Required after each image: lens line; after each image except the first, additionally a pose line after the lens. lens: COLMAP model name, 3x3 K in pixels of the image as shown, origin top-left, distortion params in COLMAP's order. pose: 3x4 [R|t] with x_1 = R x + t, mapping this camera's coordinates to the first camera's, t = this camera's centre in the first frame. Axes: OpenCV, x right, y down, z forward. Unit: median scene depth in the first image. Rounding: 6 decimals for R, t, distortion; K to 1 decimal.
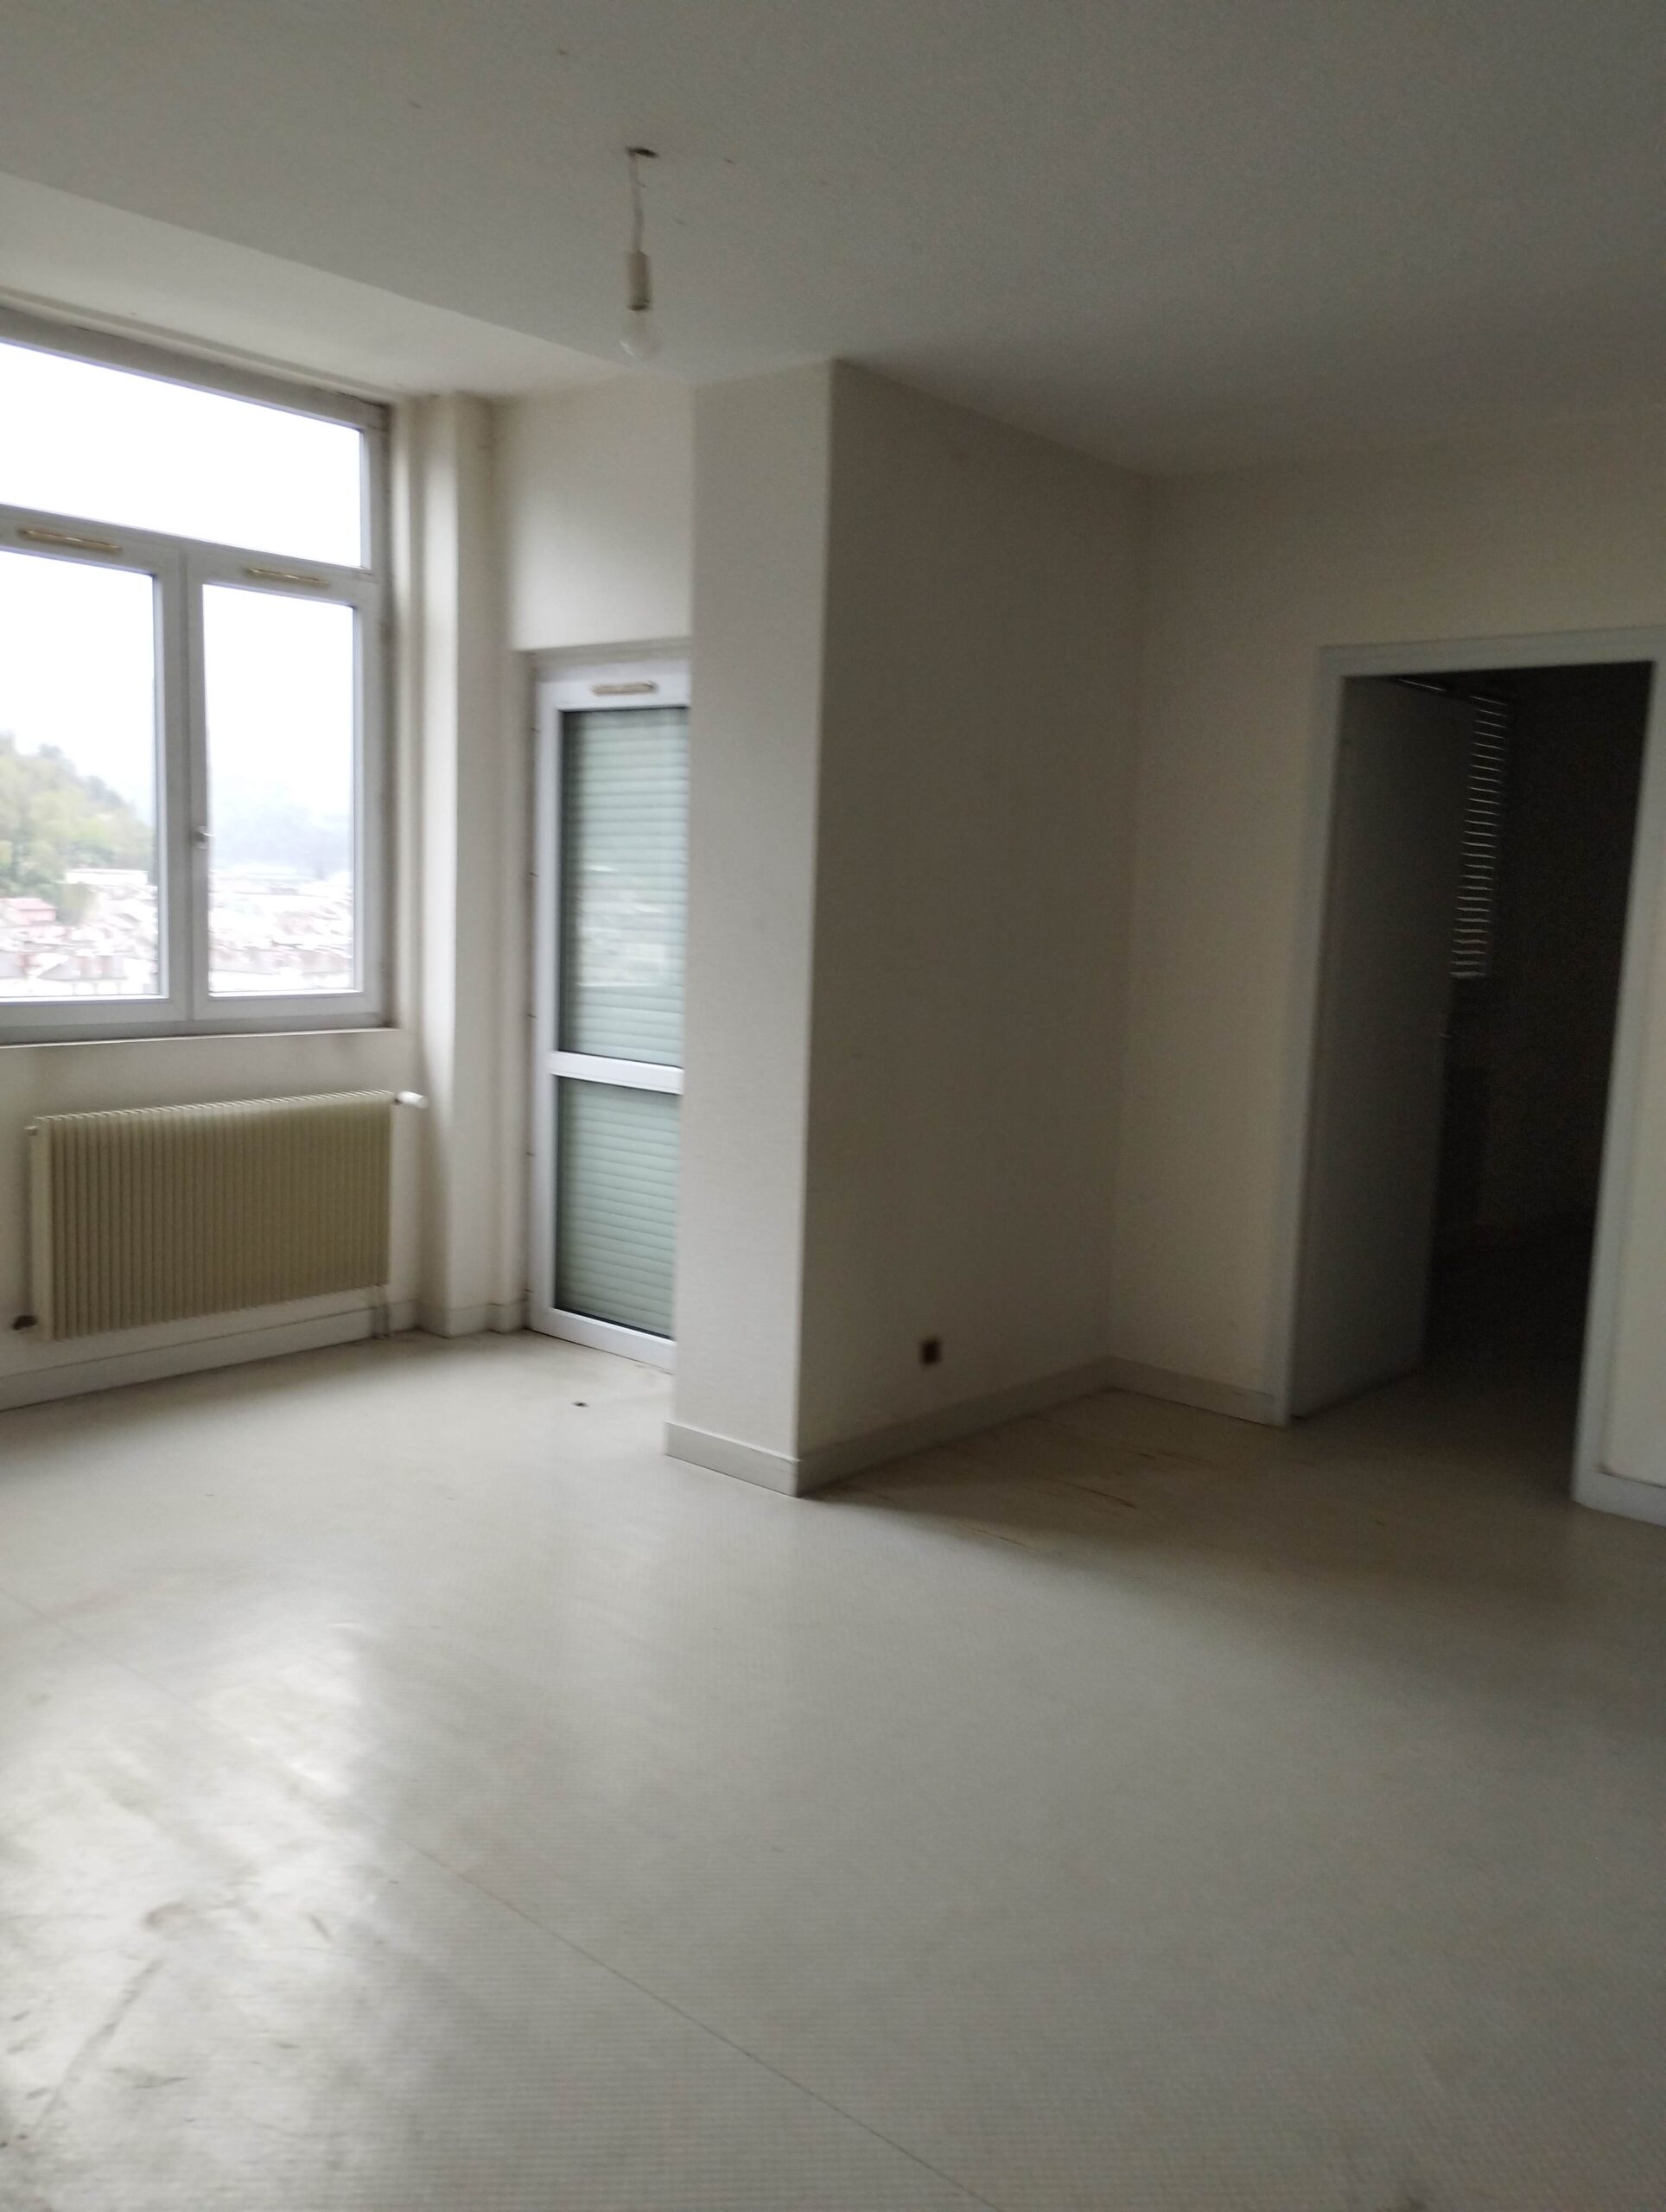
lens RADIAL K [[1851.3, 0, 832.2], [0, 1851.3, 1107.3], [0, 0, 1]] dist [0.074792, -0.005858]
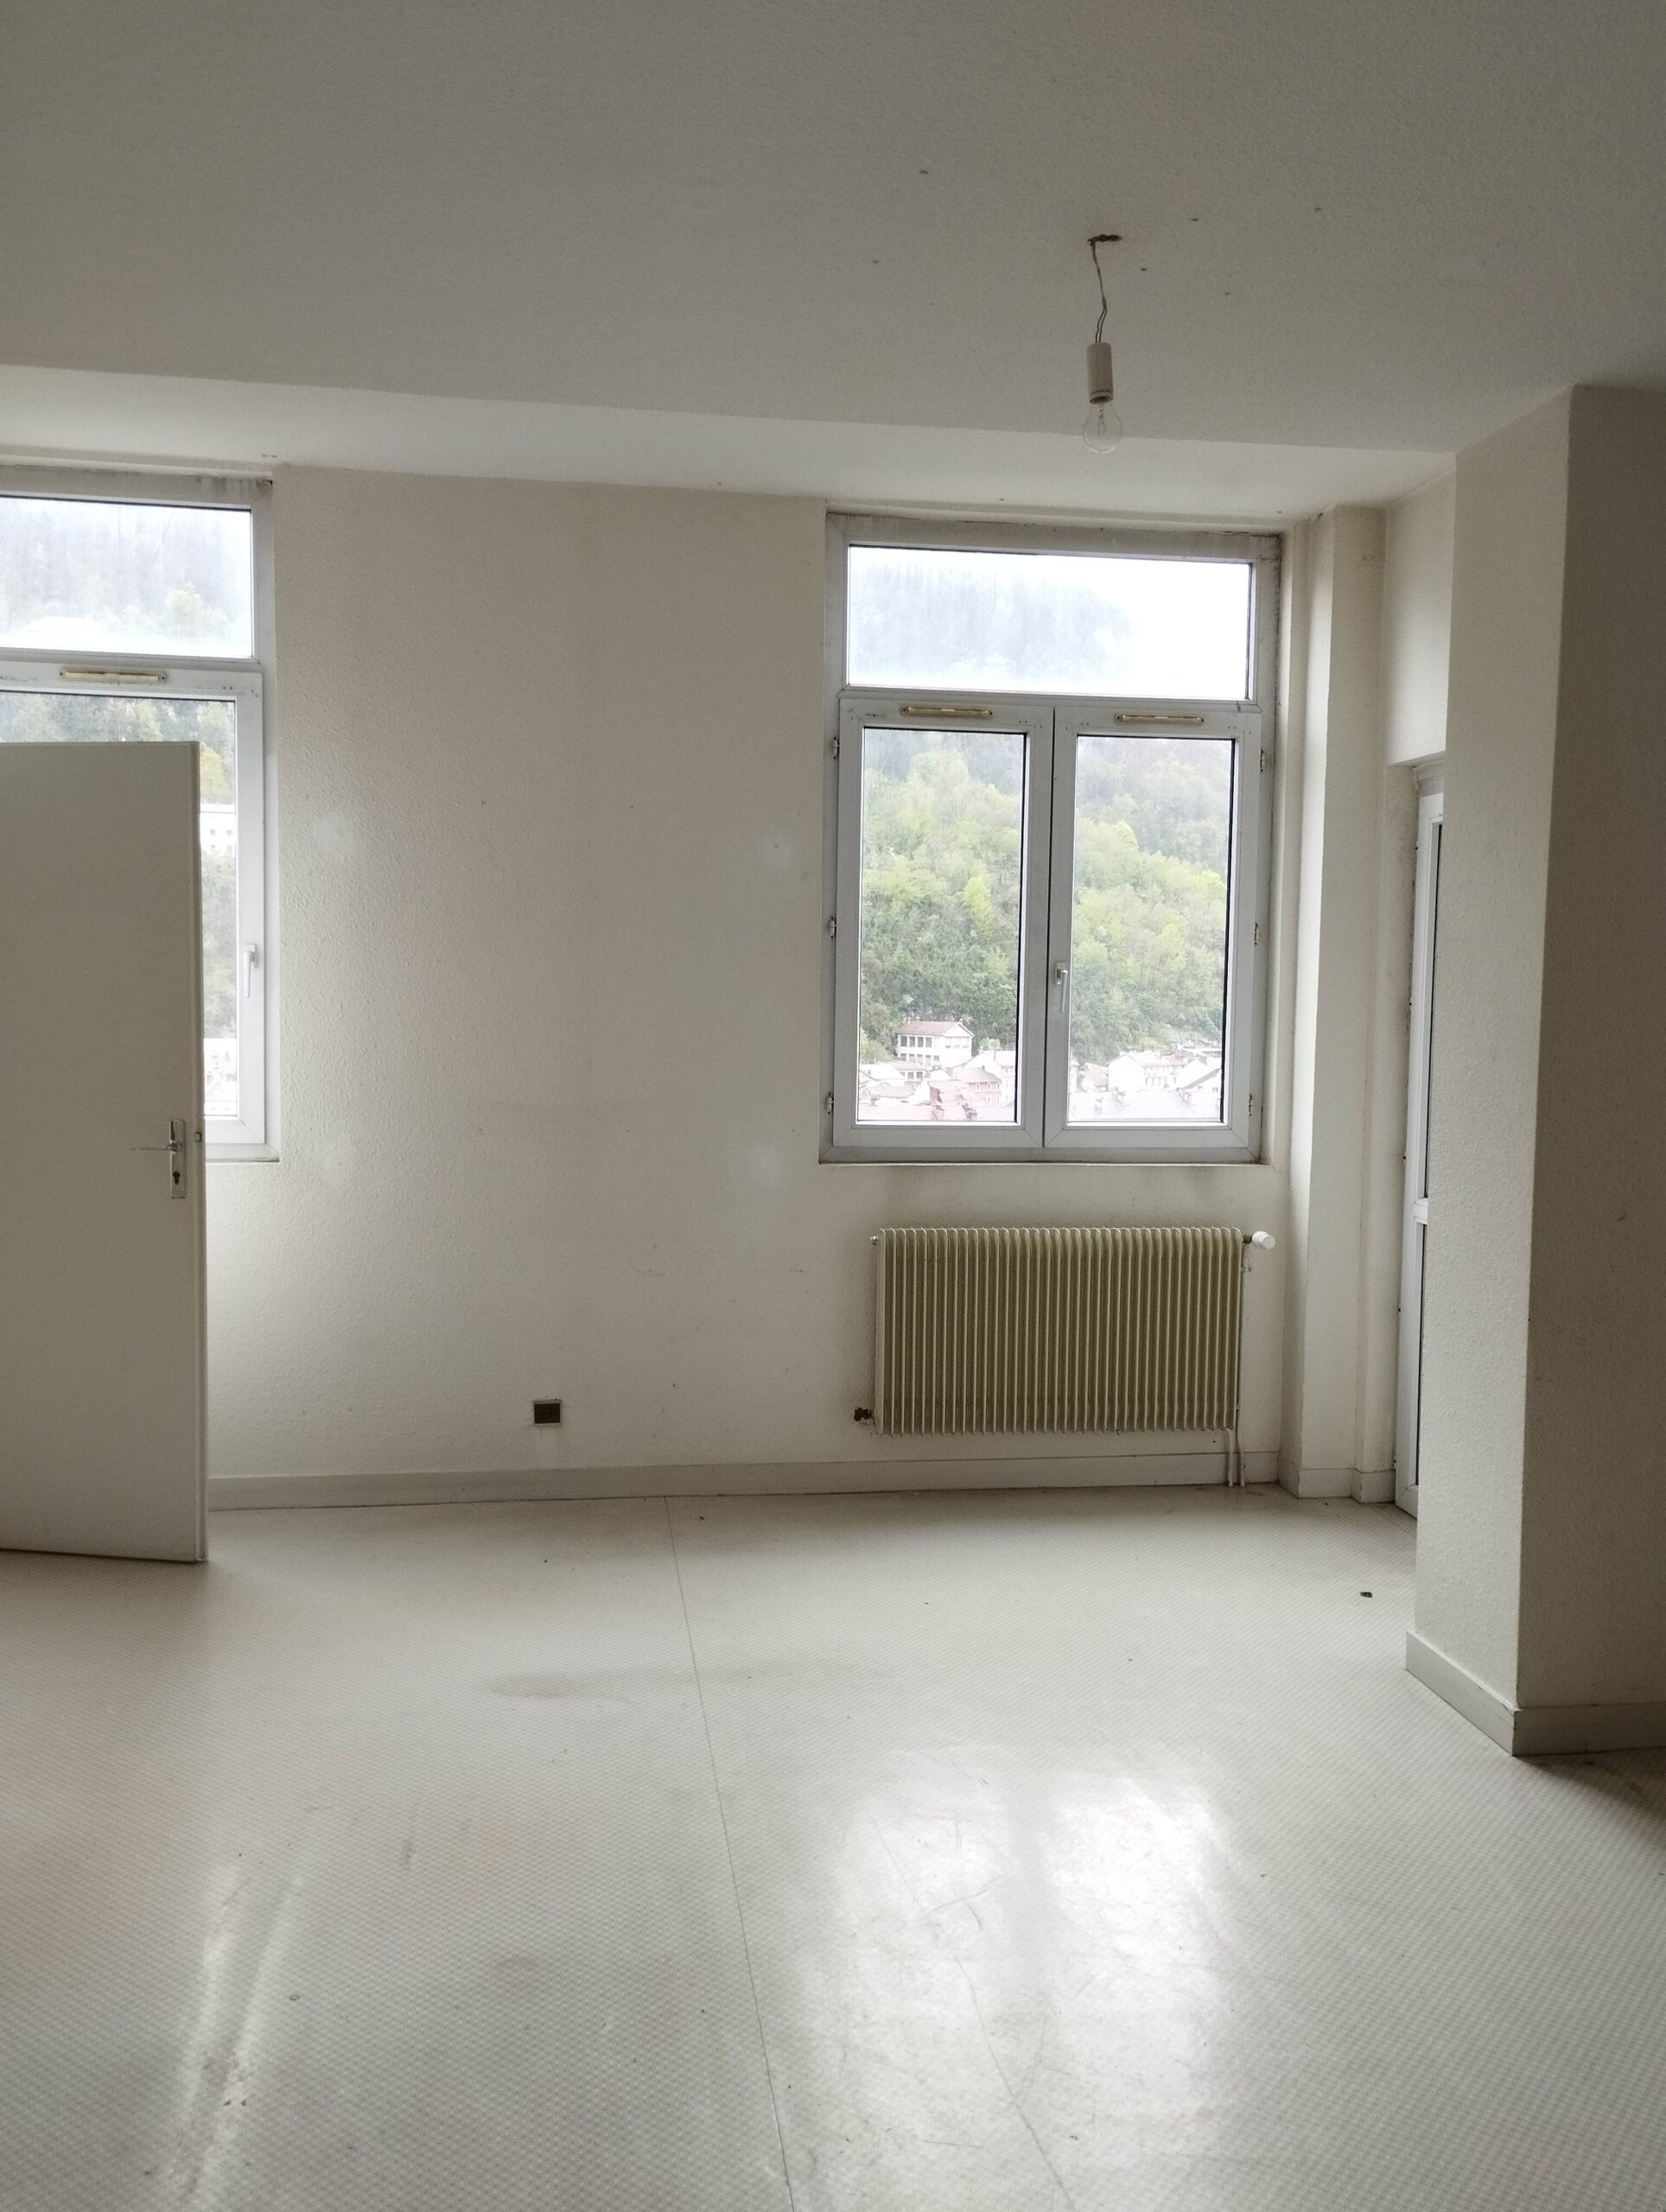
lens RADIAL K [[1851.3, 0, 832.2], [0, 1851.3, 1107.3], [0, 0, 1]] dist [0.074792, -0.005858]
pose [[0.767080, 0.023629, -0.641116, 0.221498], [-0.071074, 0.996300, -0.048319, -0.010124], [0.637602, 0.082631, 0.765921, 0.123874]]
